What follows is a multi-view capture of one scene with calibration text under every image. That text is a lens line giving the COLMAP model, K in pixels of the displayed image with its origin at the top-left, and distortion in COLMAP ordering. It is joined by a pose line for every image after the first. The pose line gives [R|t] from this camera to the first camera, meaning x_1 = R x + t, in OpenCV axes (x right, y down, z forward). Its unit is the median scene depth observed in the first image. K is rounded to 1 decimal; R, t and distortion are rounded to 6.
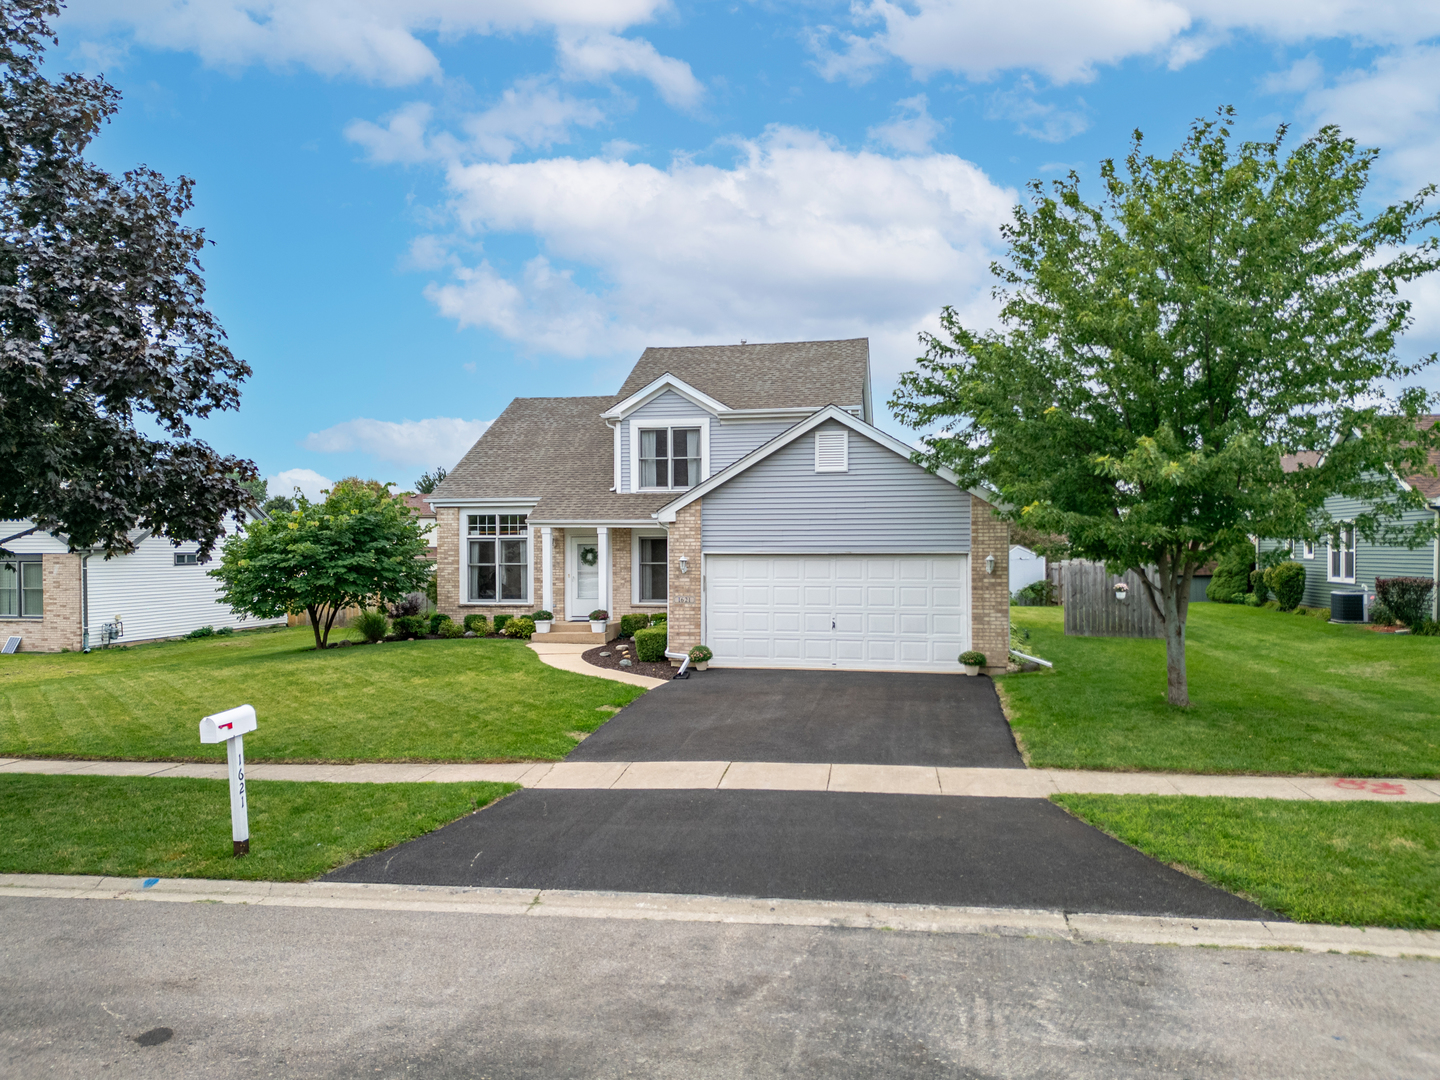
lens RADIAL K [[1021.3, 0, 726.1], [0, 1021.3, 554.5], [0, 0, 1]] dist [0.051481, -0.037021]
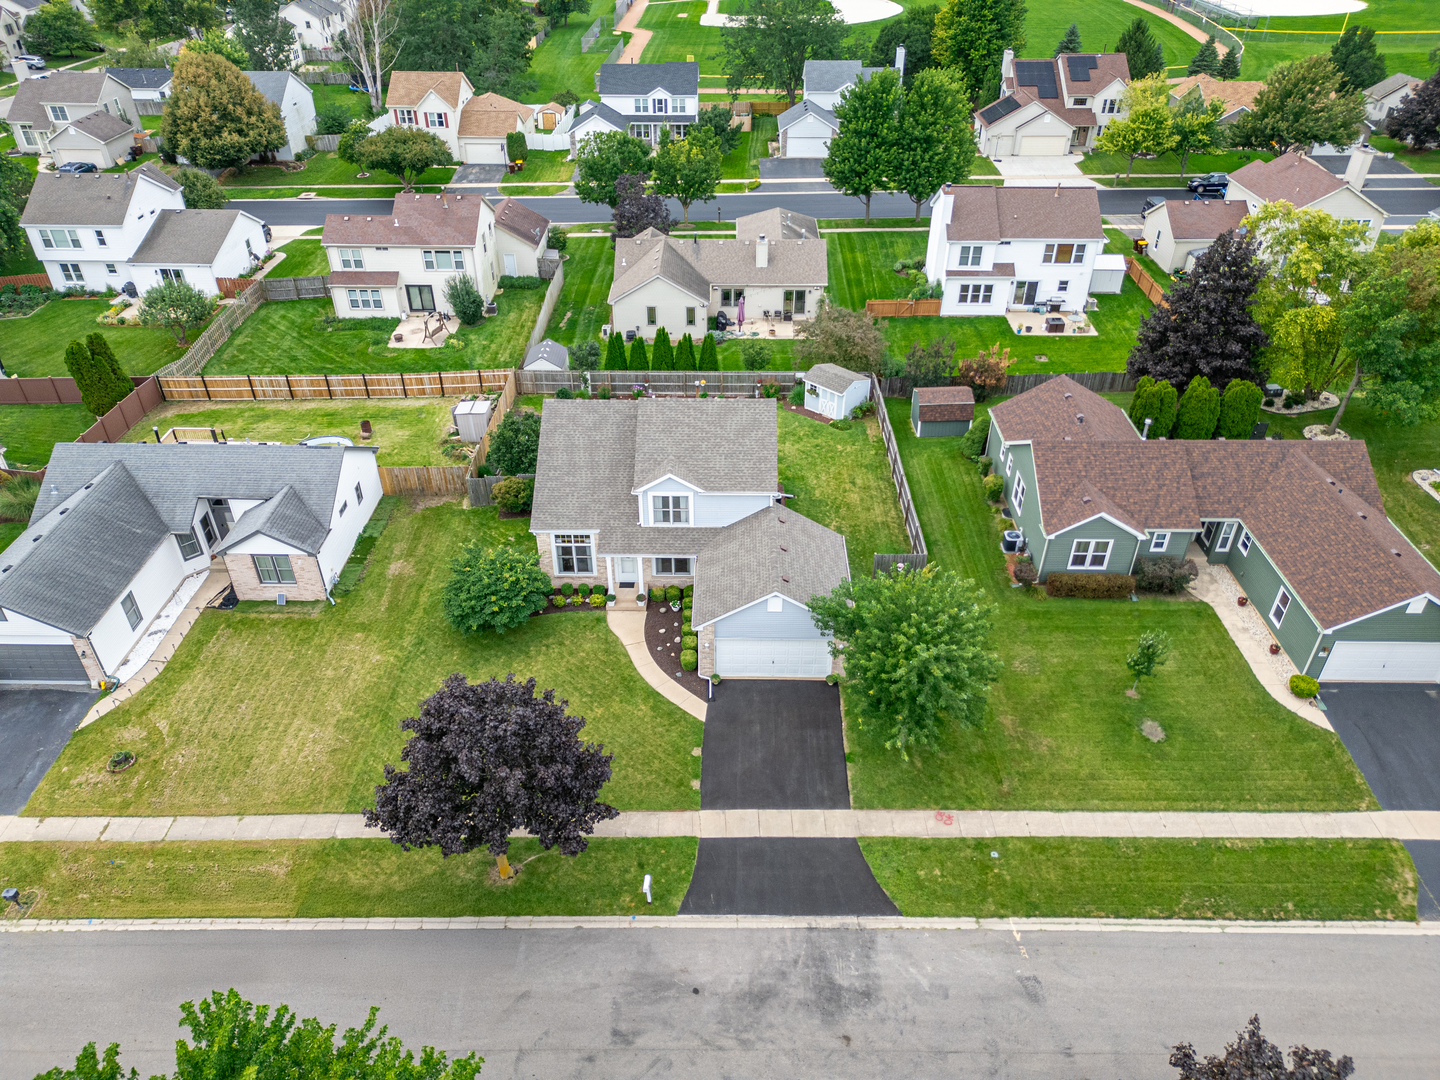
lens RADIAL K [[1021.3, 0, 720.6], [0, 1021.3, 538.1], [0, 0, 1]] dist [0.051481, -0.037021]
pose [[0.985421, -0.095124, 0.141055, -0.680763], [-0.006275, 0.808204, 0.588869, -3.332443], [-0.170017, -0.581169, 0.795825, -1.404631]]
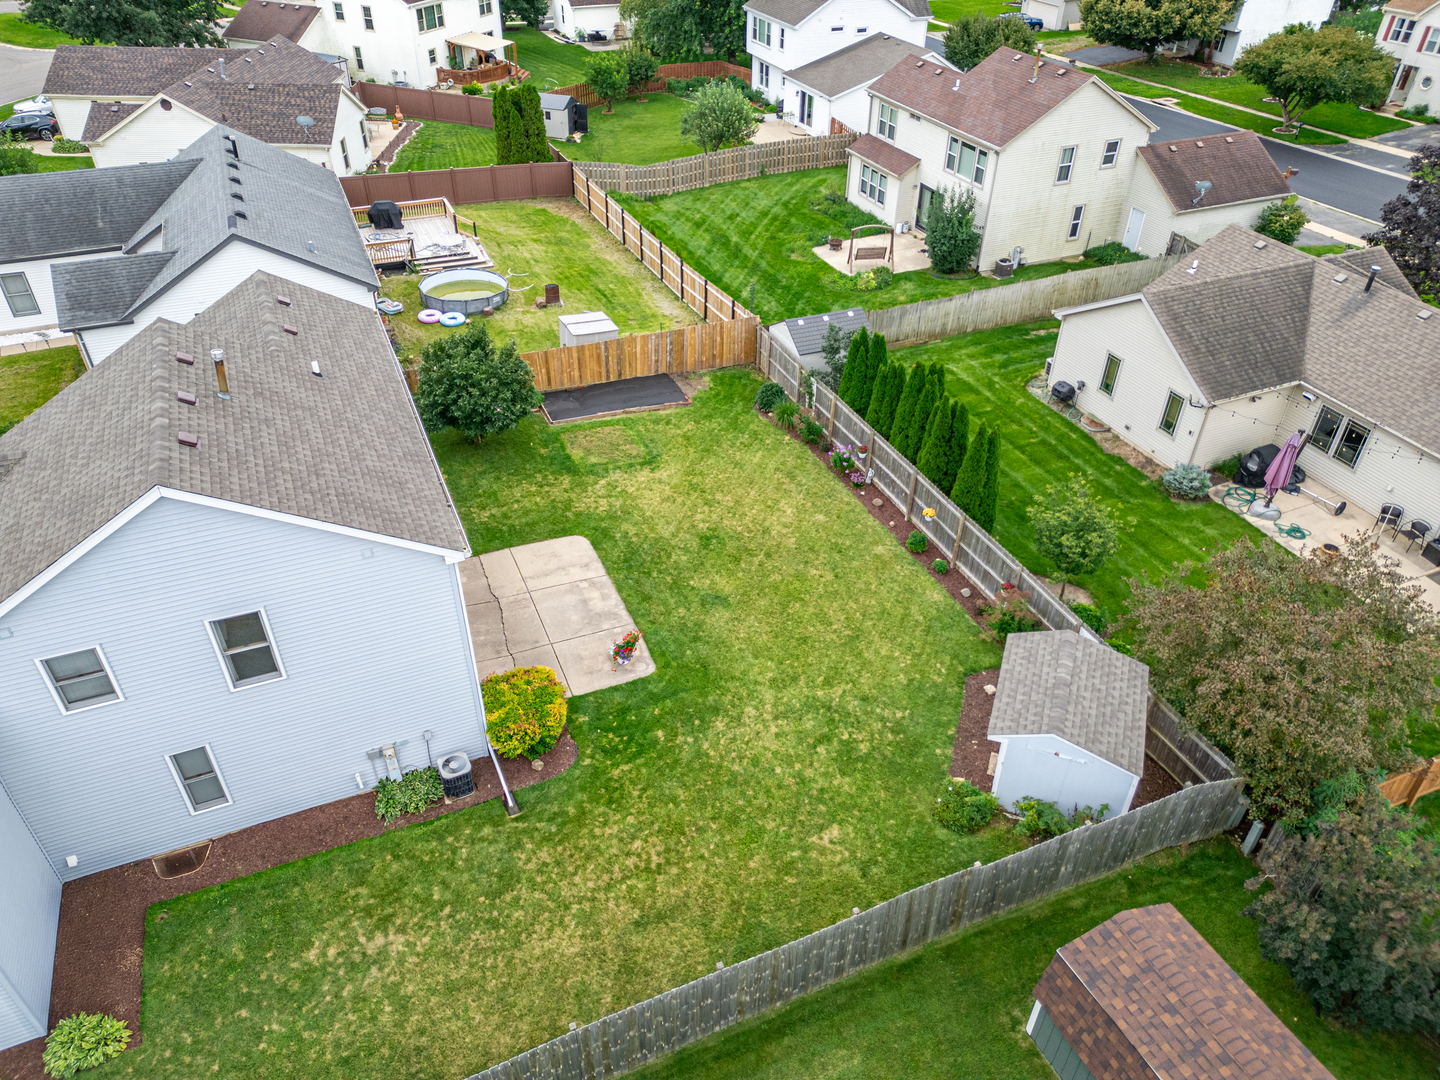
lens RADIAL K [[1021.3, 0, 725.5], [0, 1021.3, 530.6], [0, 0, 1]] dist [0.051481, -0.037021]
pose [[0.557509, 0.494386, -0.666908, 2.349359], [0.005807, 0.800996, 0.598641, -1.665382], [0.830151, -0.337620, 0.443692, 3.500226]]
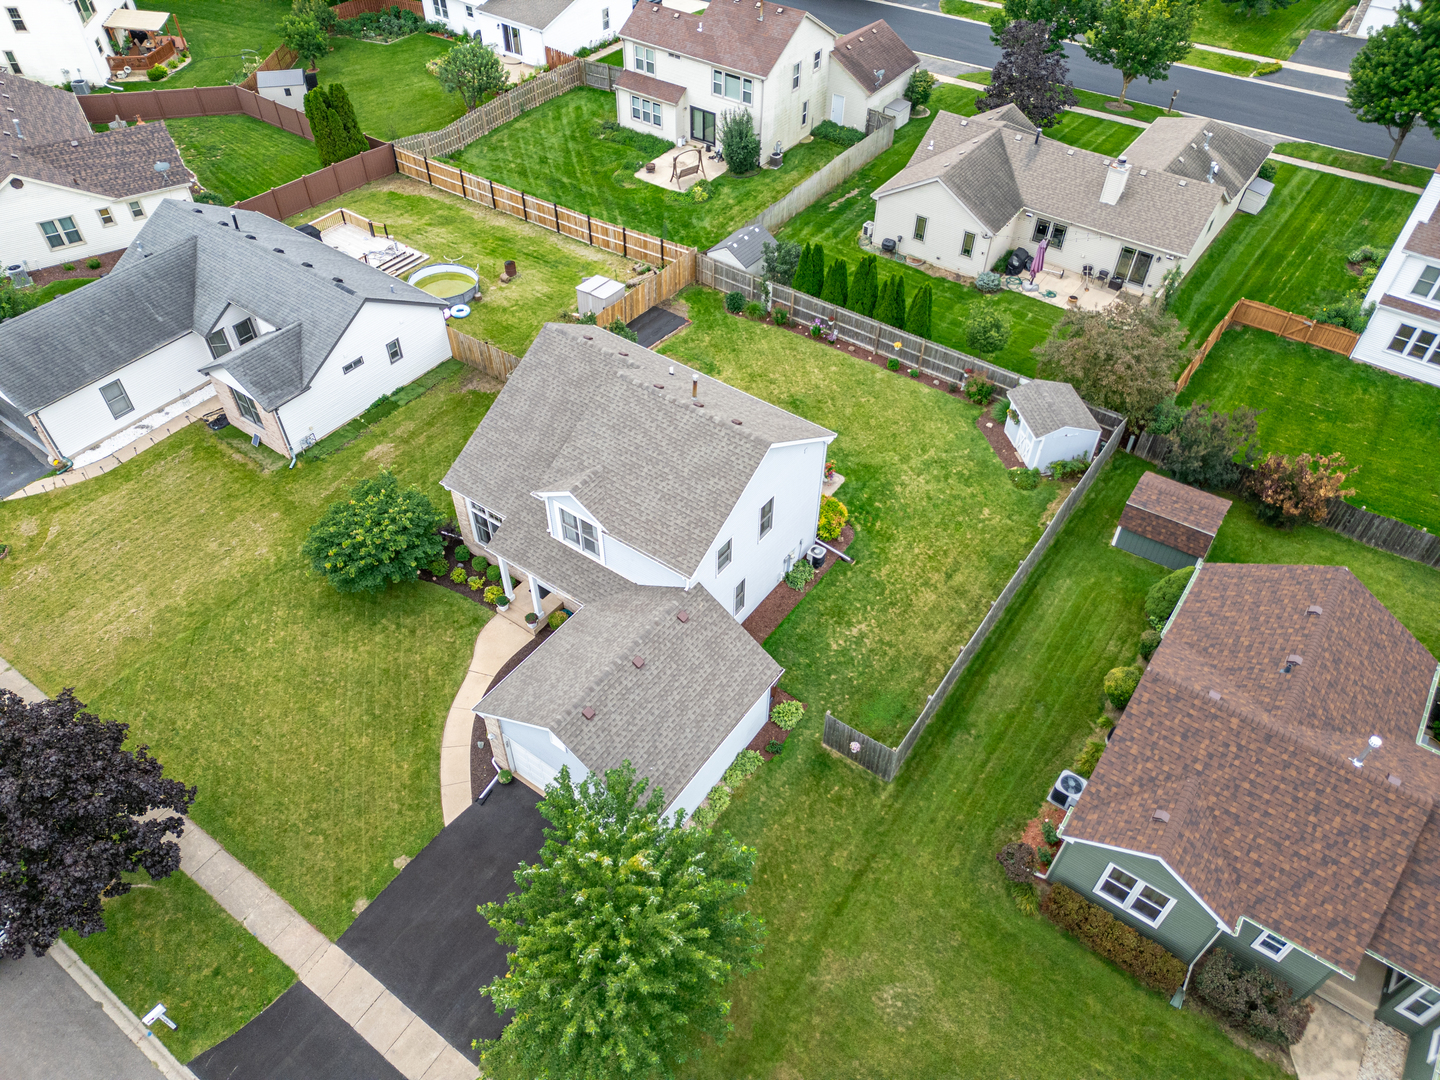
lens RADIAL K [[1021.3, 0, 720.5], [0, 1021.3, 534.2], [0, 0, 1]] dist [0.051481, -0.037021]
pose [[0.904694, 0.310625, -0.291618, 1.534384], [-0.002900, 0.688923, 0.724829, -3.132383], [0.426052, -0.654903, 0.624165, 0.841005]]
